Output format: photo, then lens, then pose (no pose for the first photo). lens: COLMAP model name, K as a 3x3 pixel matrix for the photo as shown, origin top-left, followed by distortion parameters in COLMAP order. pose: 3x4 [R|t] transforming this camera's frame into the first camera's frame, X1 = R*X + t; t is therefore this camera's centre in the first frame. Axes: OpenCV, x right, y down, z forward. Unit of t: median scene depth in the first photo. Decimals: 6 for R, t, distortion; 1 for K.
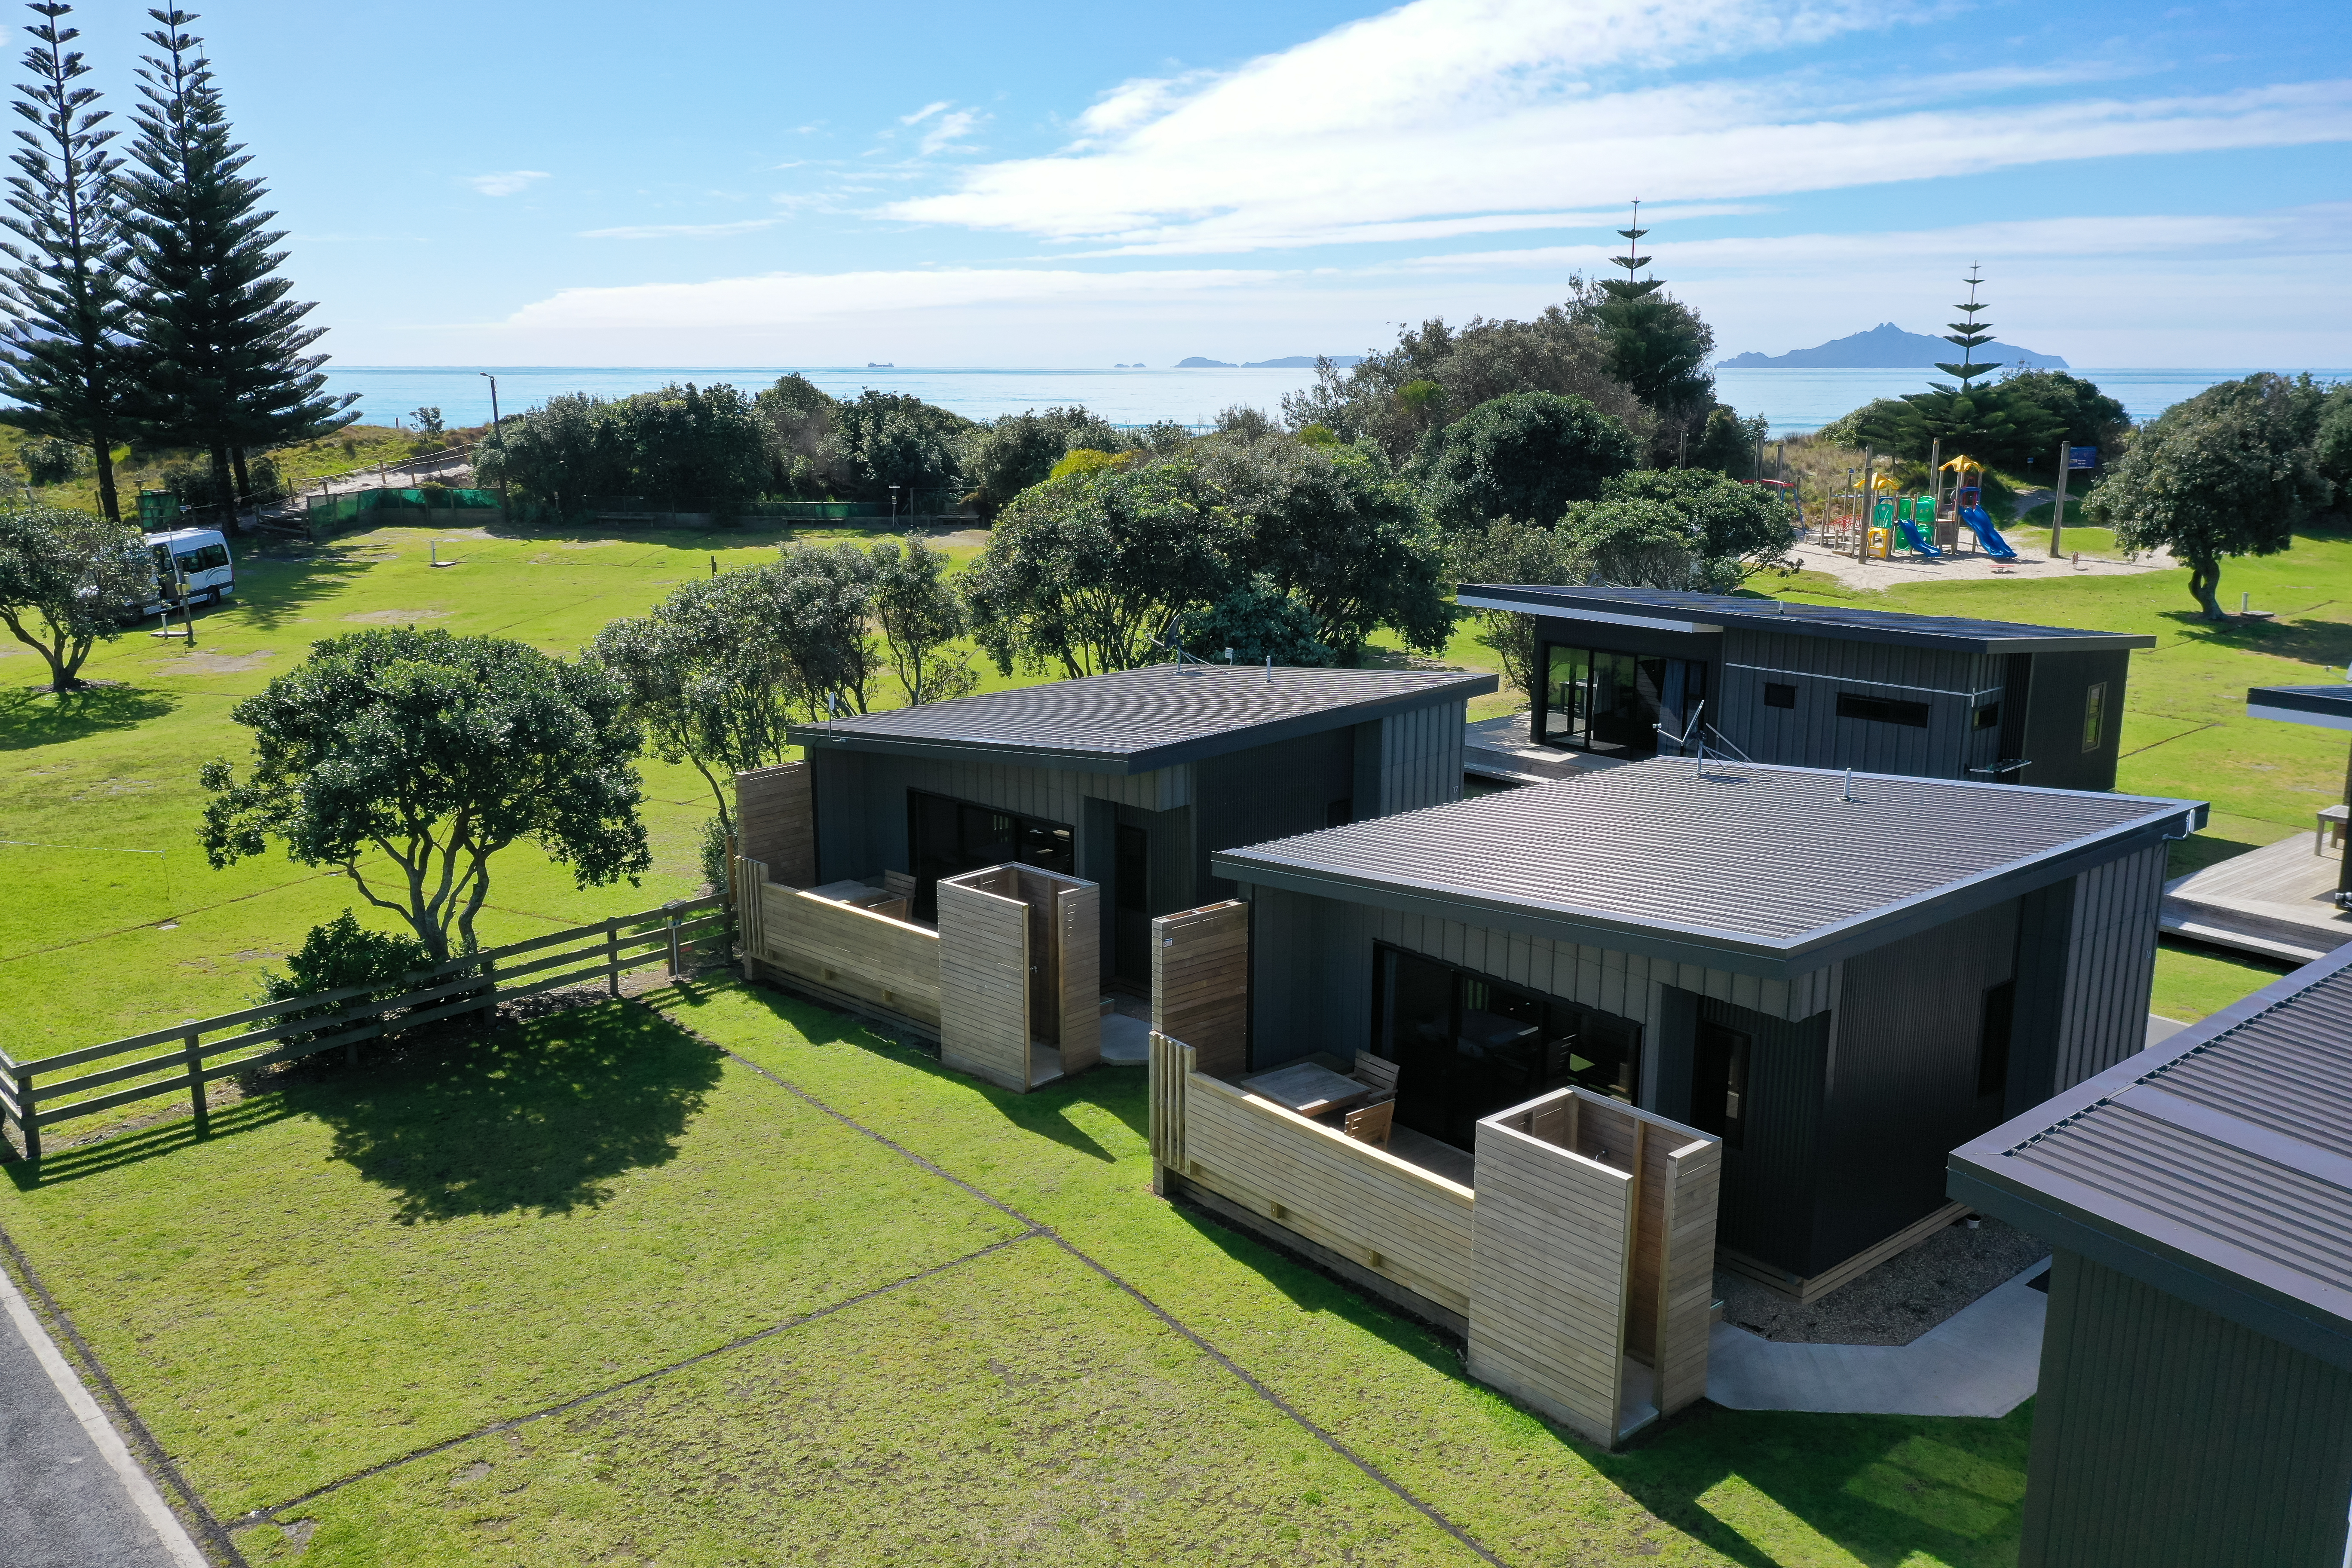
lens RADIAL K [[1862.6, 0, 1169.6], [0, 1862.6, 776.8], [0, 0, 1]] dist [-0.005220, -0.002843]
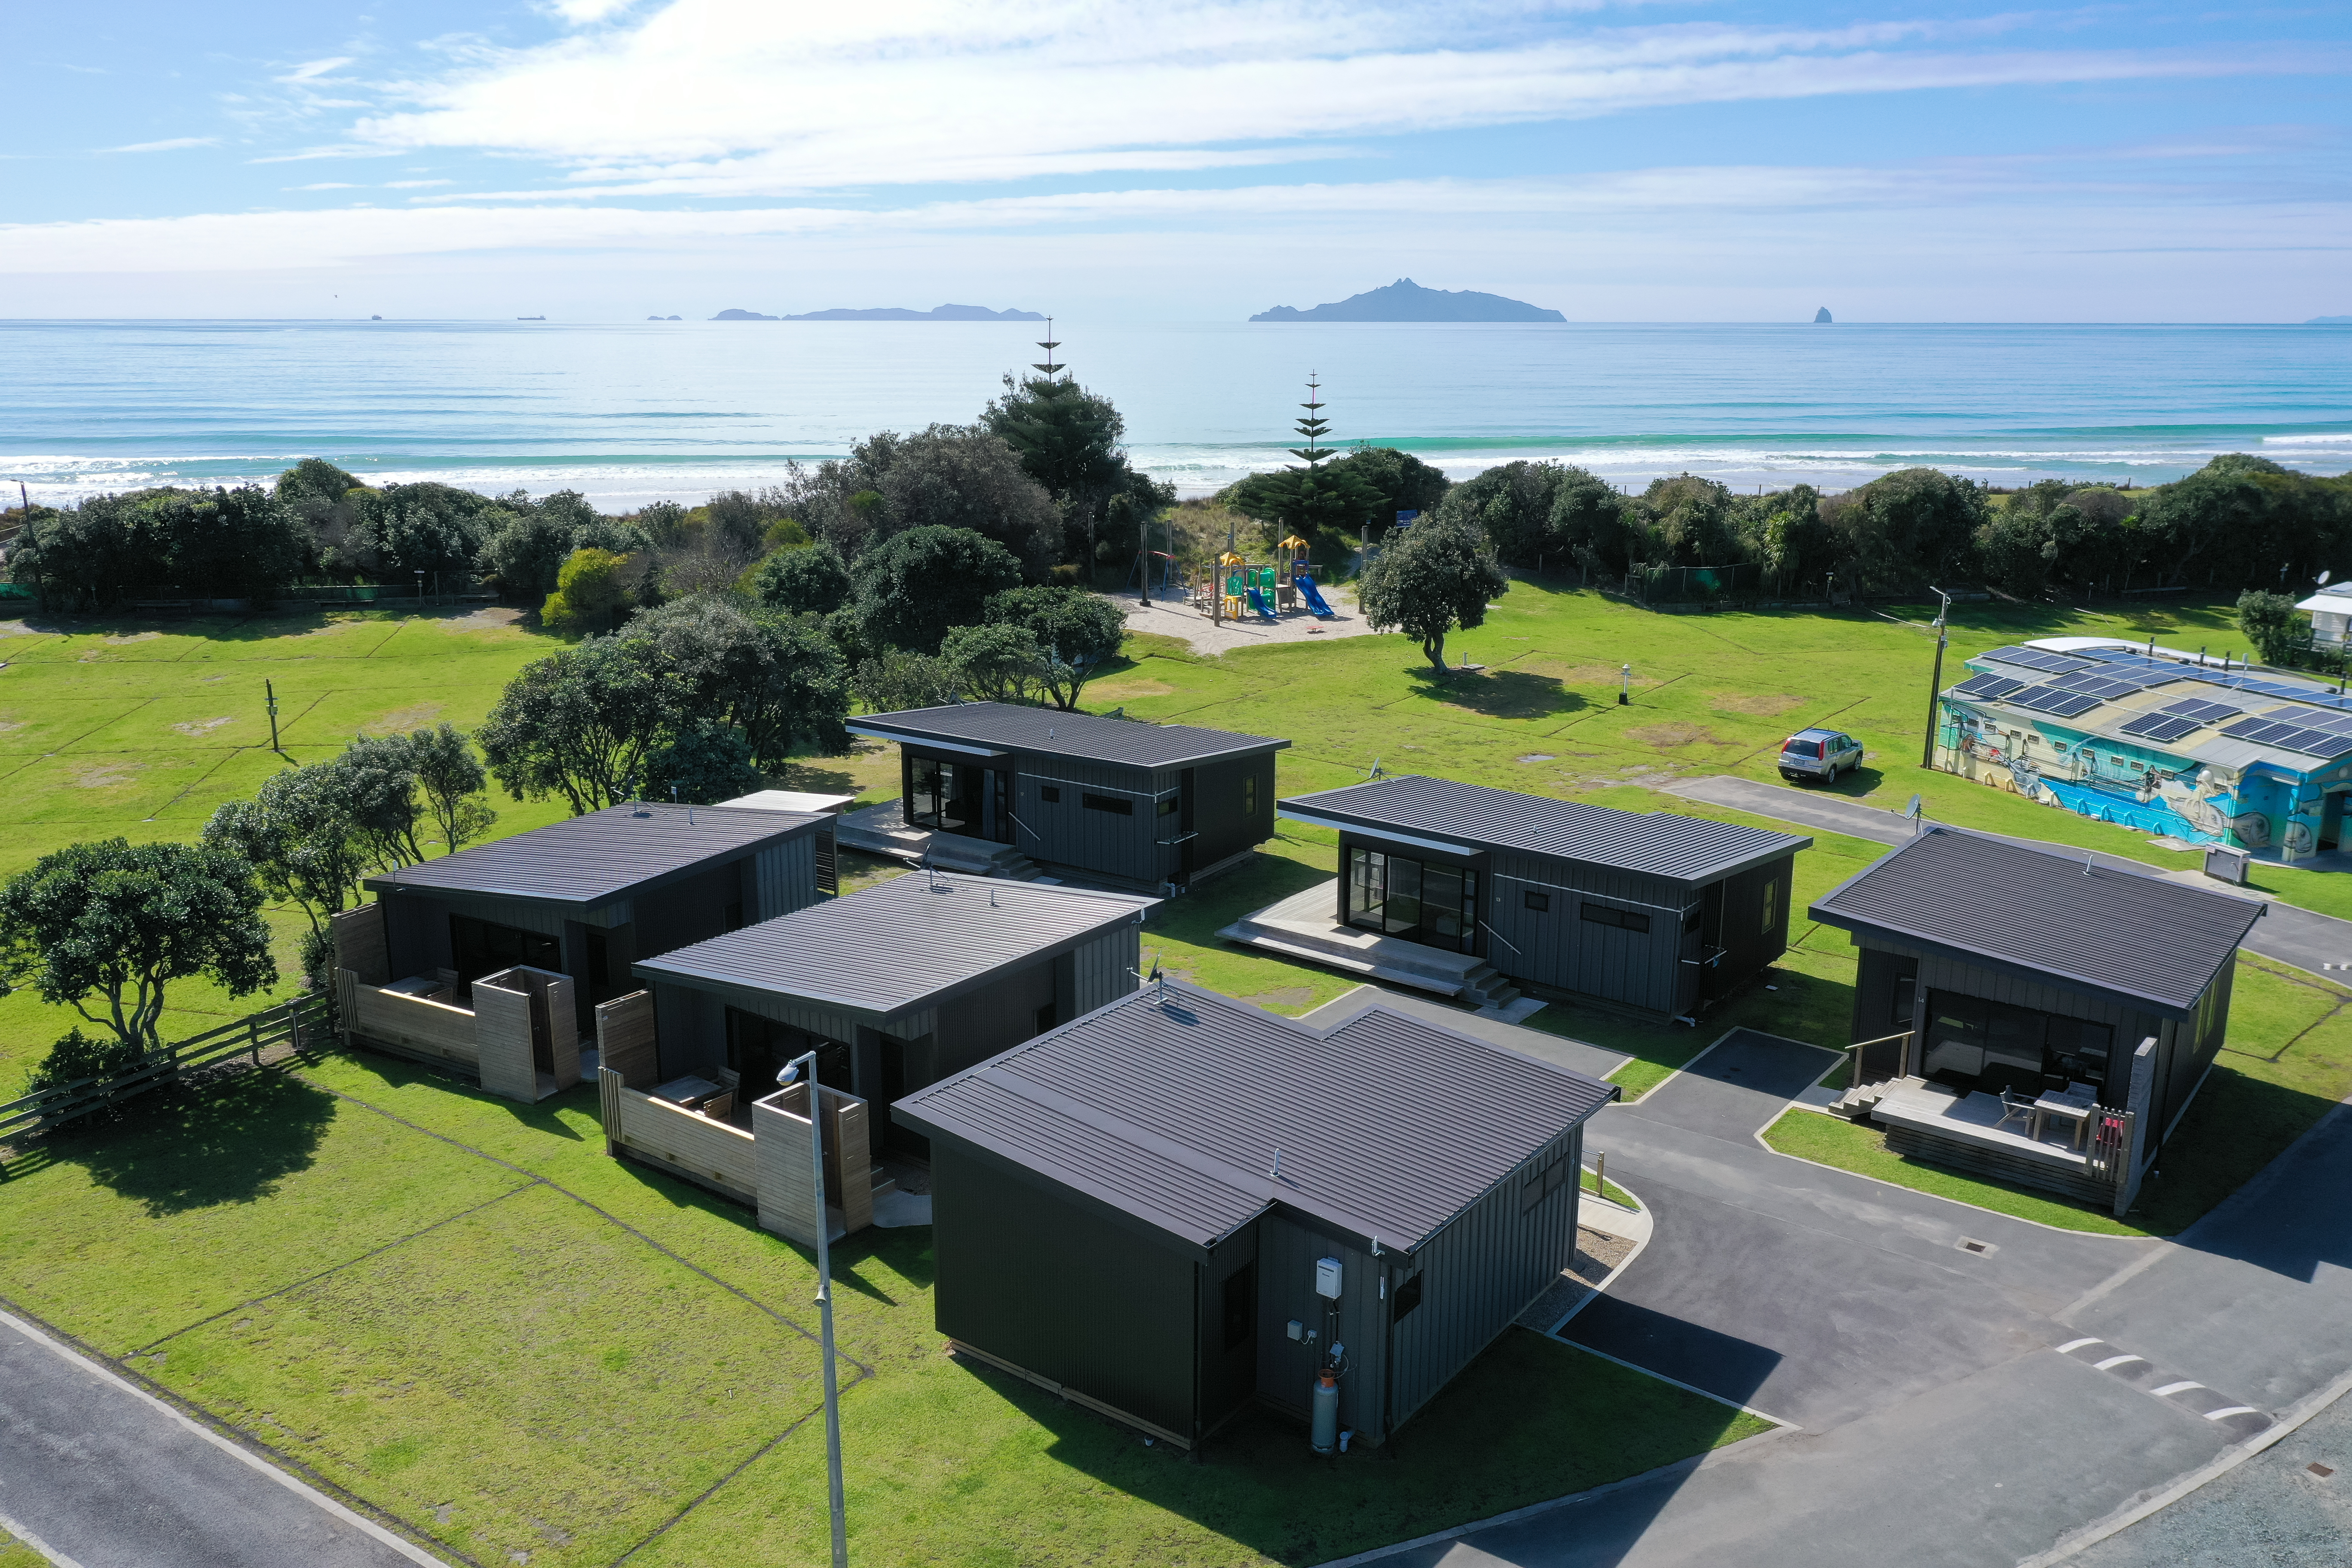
lens RADIAL K [[1862.6, 0, 1169.6], [0, 1862.6, 776.8], [0, 0, 1]] dist [-0.005220, -0.002843]
pose [[0.972071, -0.053729, 0.228453, 0.097641], [0.048153, 0.998392, 0.029913, -0.129120], [-0.229693, -0.018077, 0.973095, -0.664582]]
